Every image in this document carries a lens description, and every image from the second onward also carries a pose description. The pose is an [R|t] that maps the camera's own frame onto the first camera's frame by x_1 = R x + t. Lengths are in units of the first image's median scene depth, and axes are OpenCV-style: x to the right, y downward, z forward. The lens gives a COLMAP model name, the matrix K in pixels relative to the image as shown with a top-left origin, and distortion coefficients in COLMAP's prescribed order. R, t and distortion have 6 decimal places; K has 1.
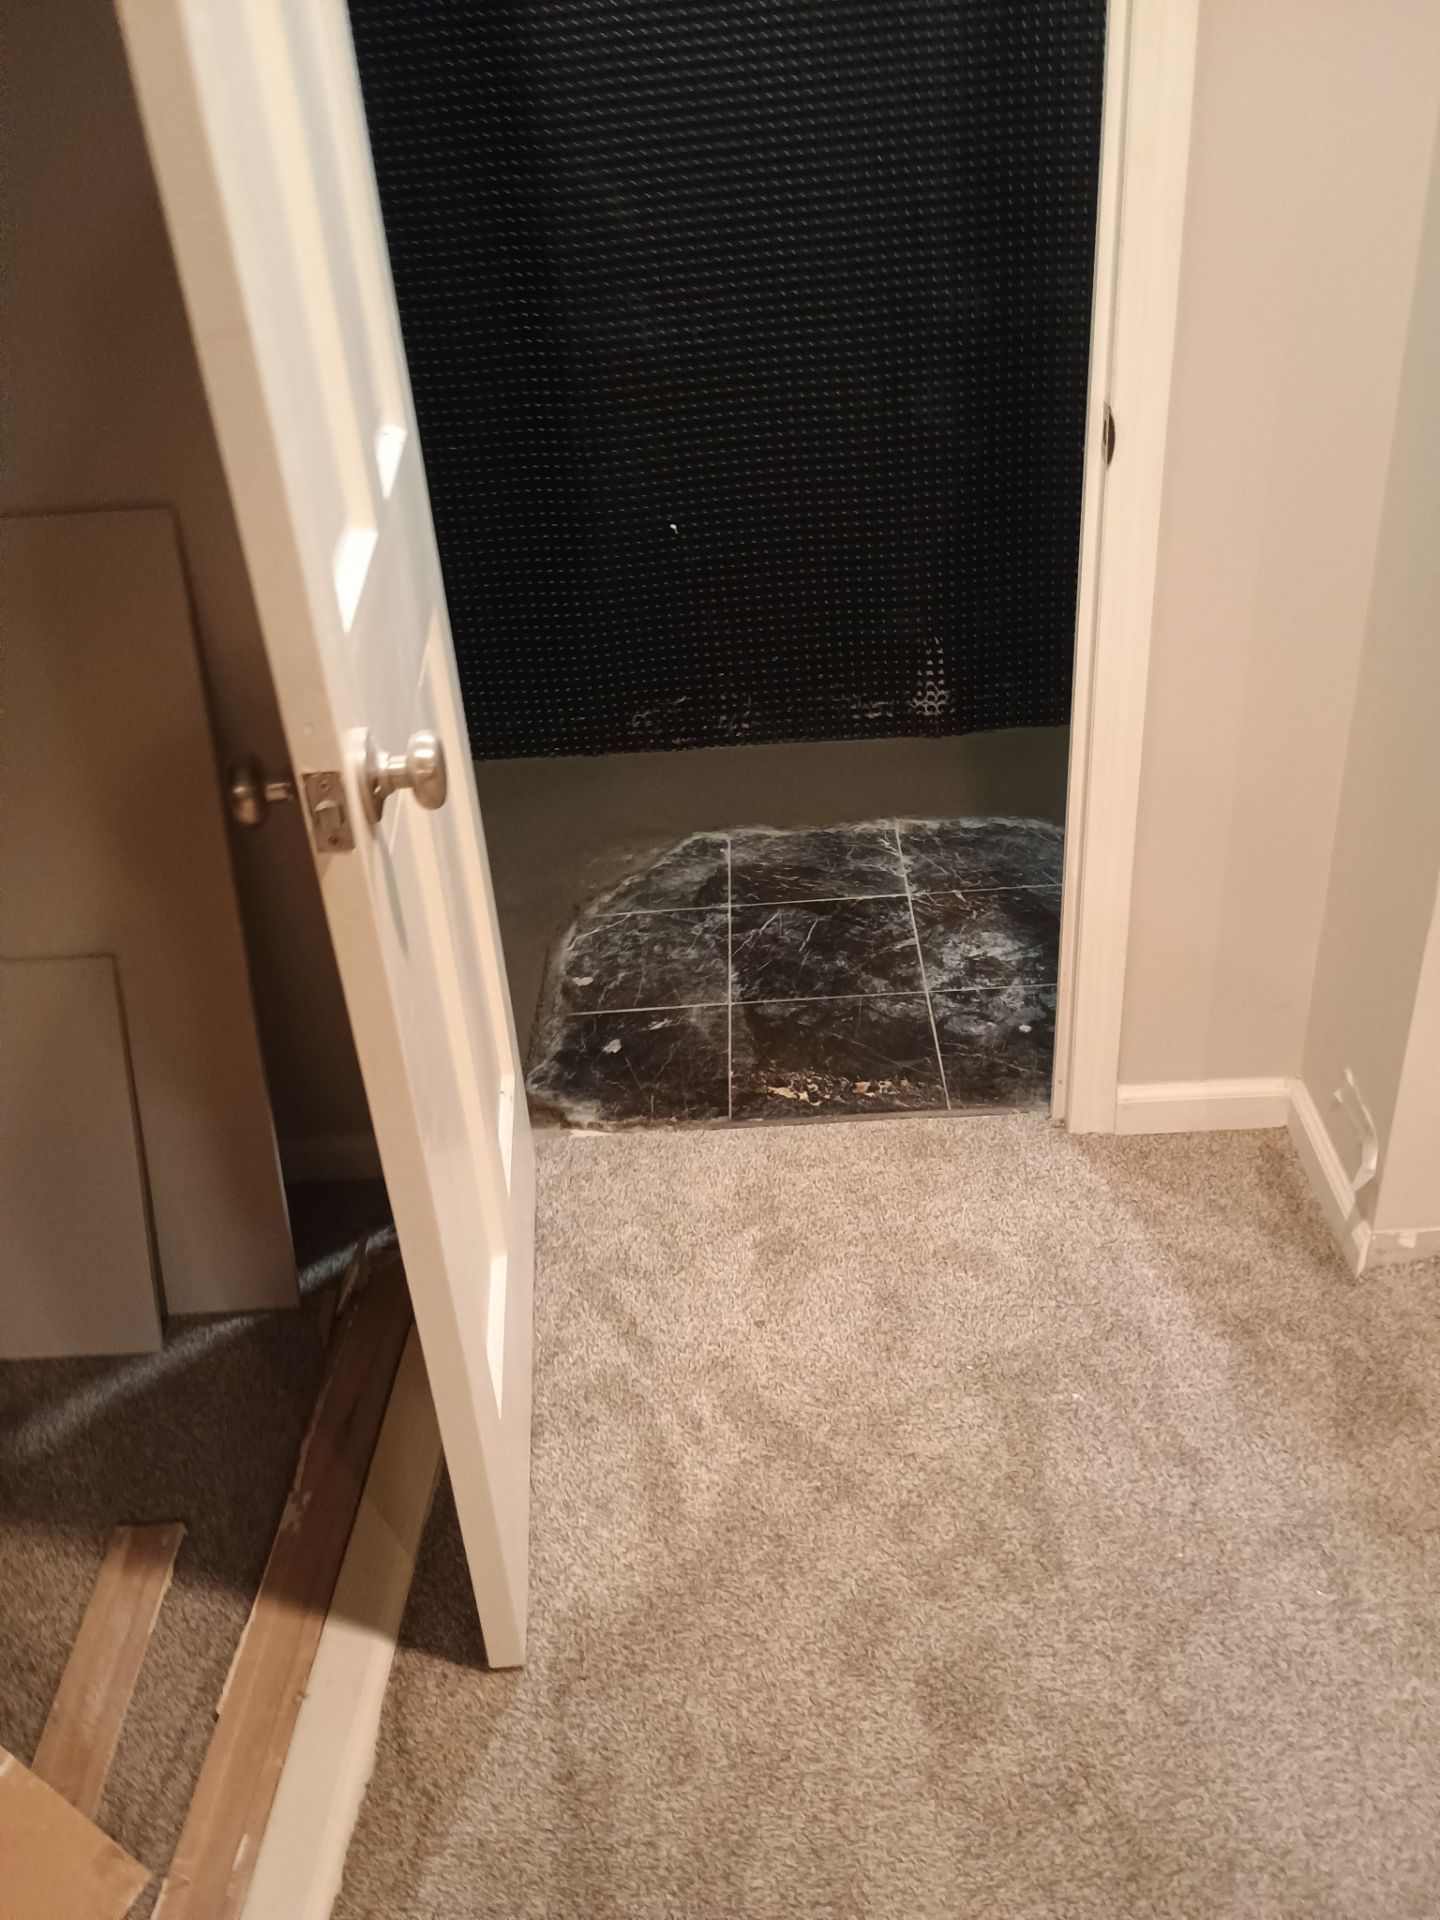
lens RADIAL K [[1641.6, 0, 726.2], [0, 1641.6, 971.6], [0, 0, 1]] dist [0.063265, -0.060645]
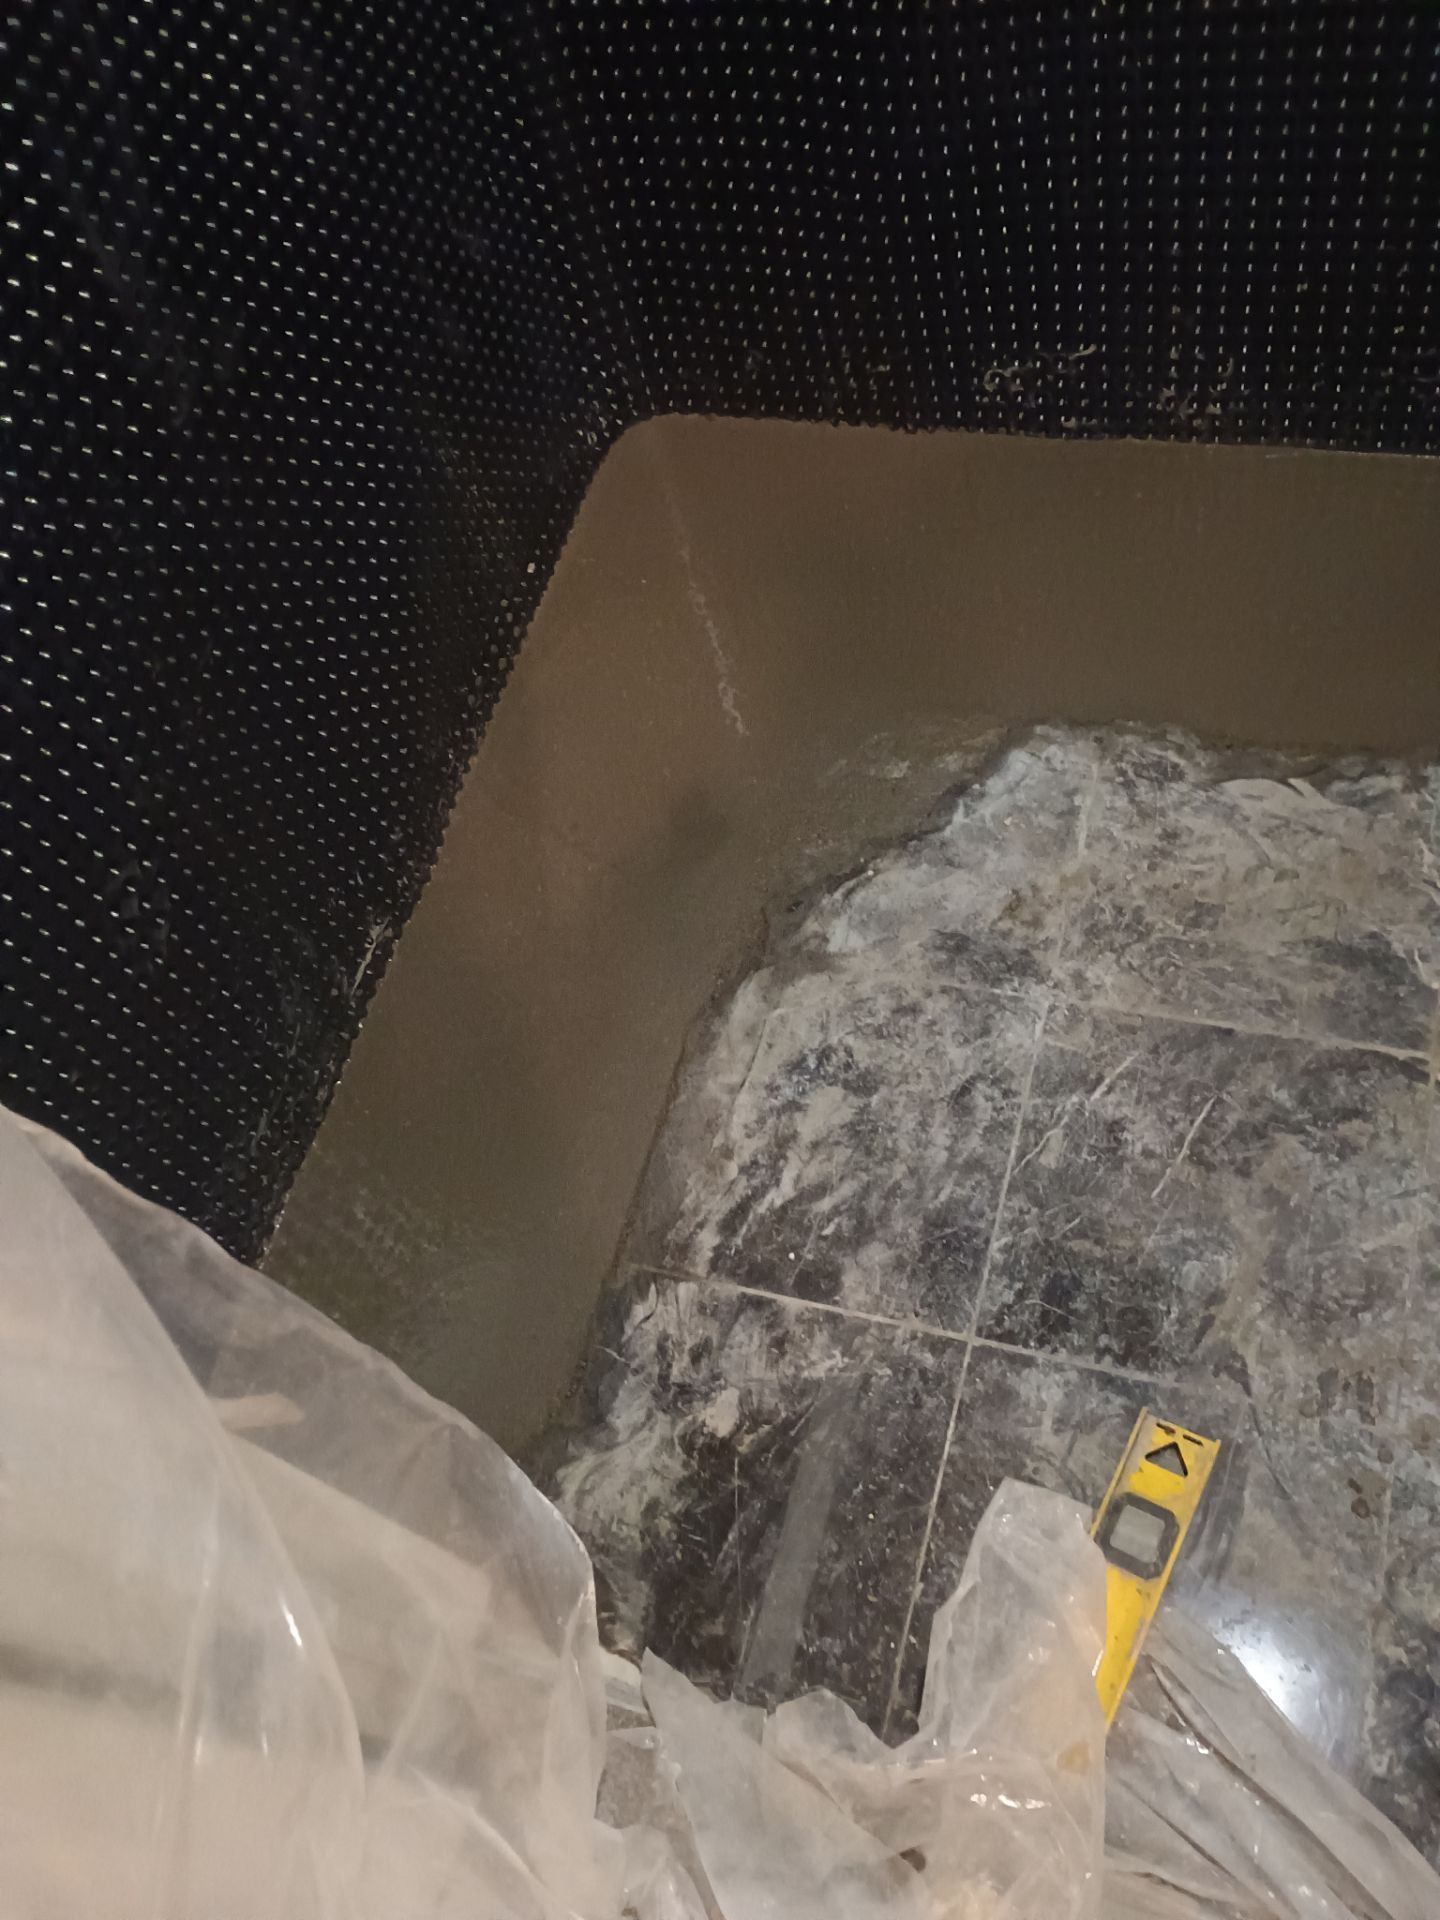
lens RADIAL K [[1641.6, 0, 750.5], [0, 1641.6, 991.4], [0, 0, 1]] dist [0.063265, -0.060645]
pose [[0.953786, 0.182753, -0.238524, 0.035515], [-0.036987, 0.859158, 0.510373, -0.299483], [0.298201, -0.477964, 0.826212, 0.574480]]
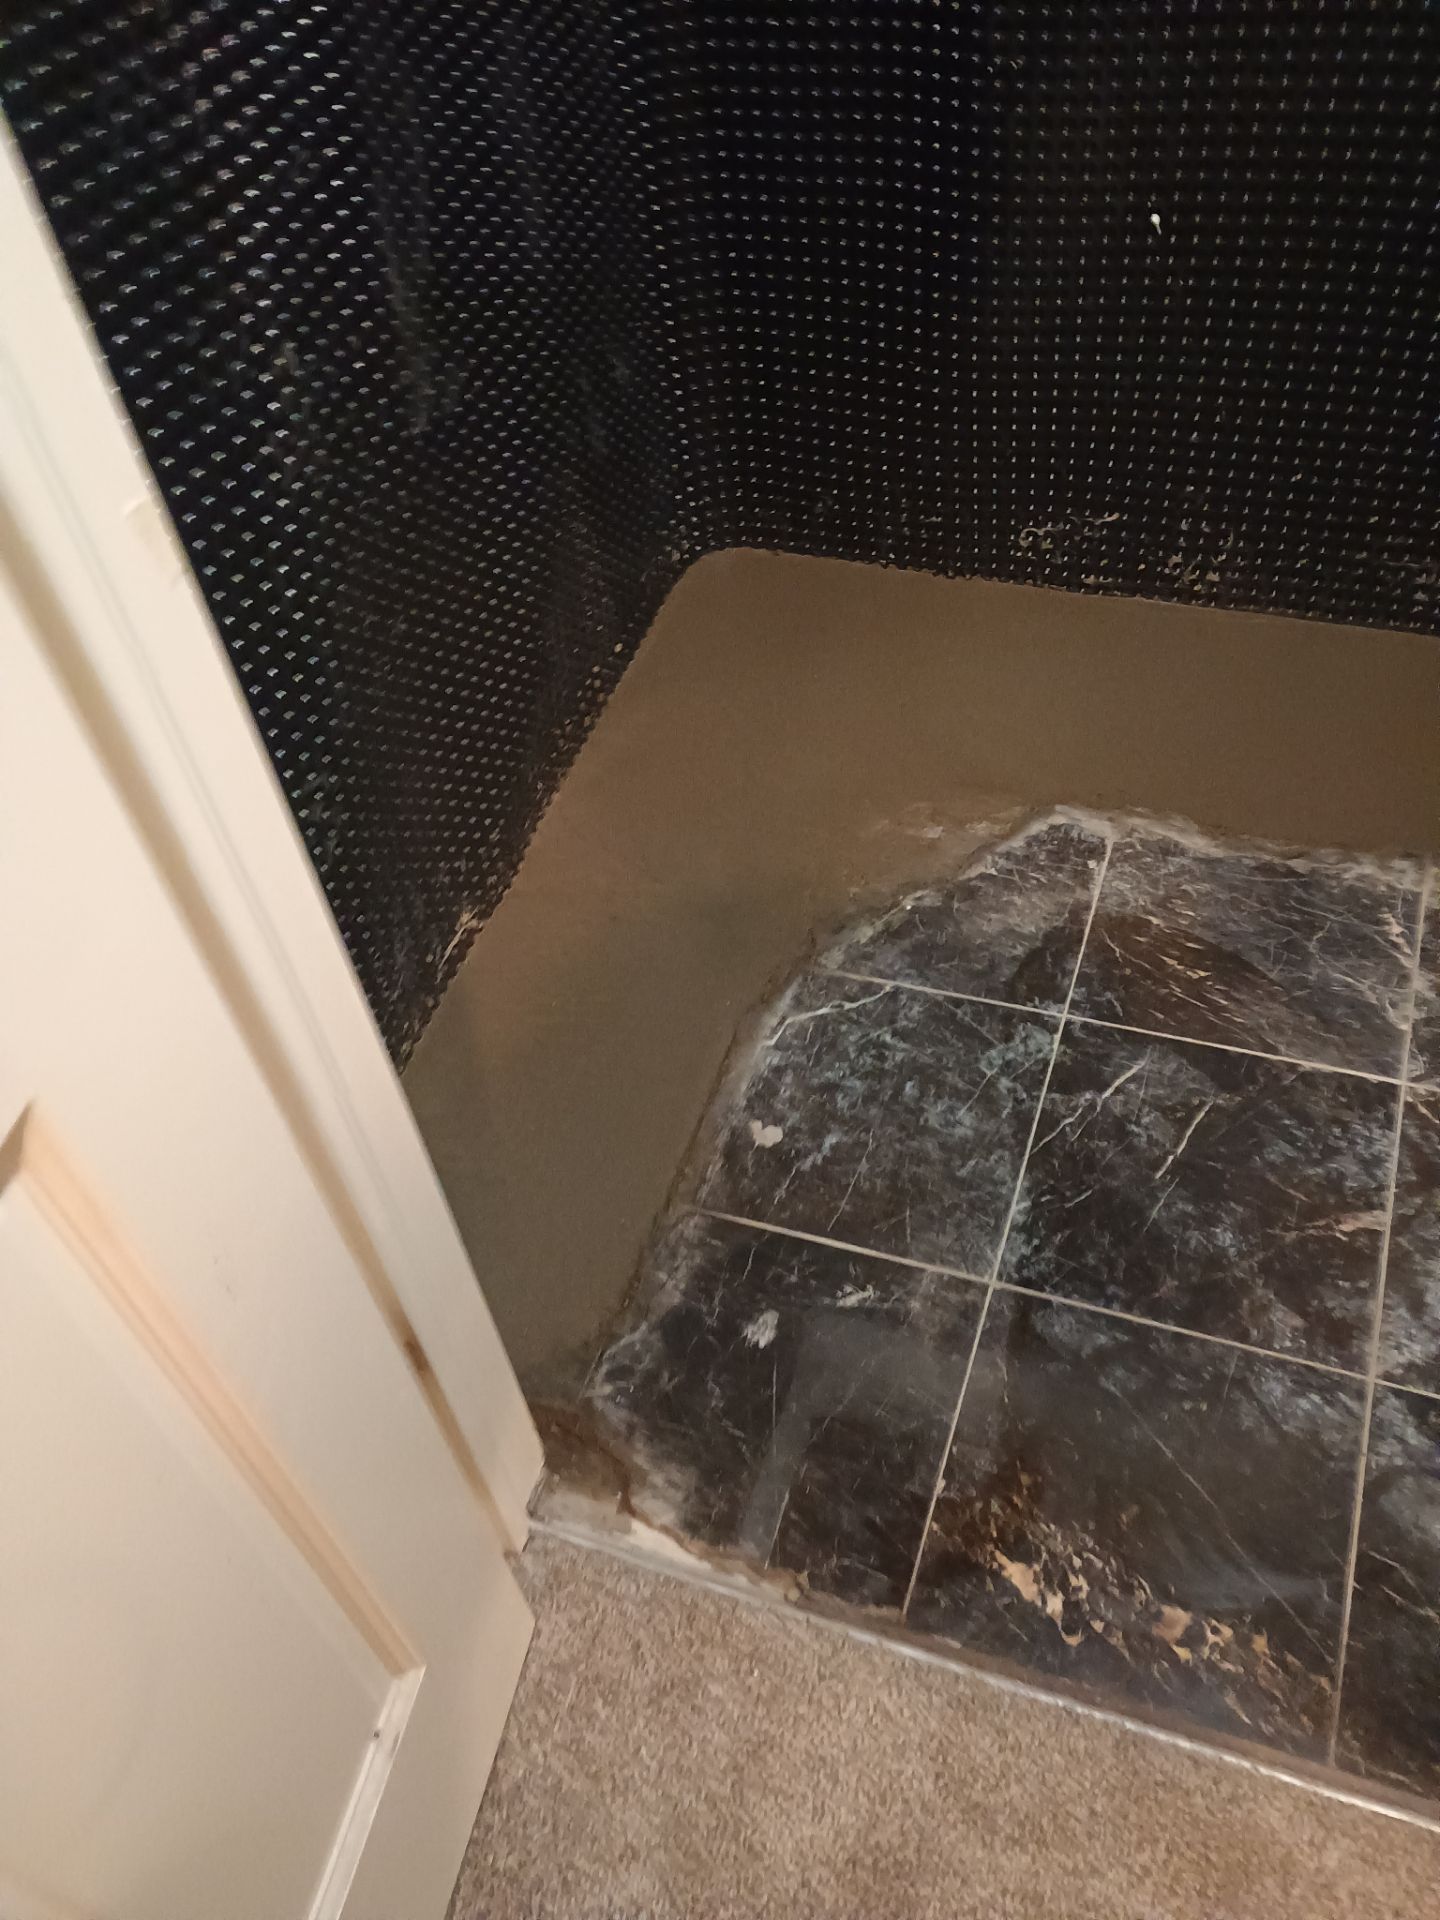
lens RADIAL K [[1641.6, 0, 699.2], [0, 1641.6, 967.5], [0, 0, 1]] dist [0.063265, -0.060645]
pose [[0.941799, 0.235939, -0.239474, 0.015953], [-0.144951, 0.927725, 0.343971, -0.237899], [0.303322, -0.289240, 0.907930, 0.459950]]
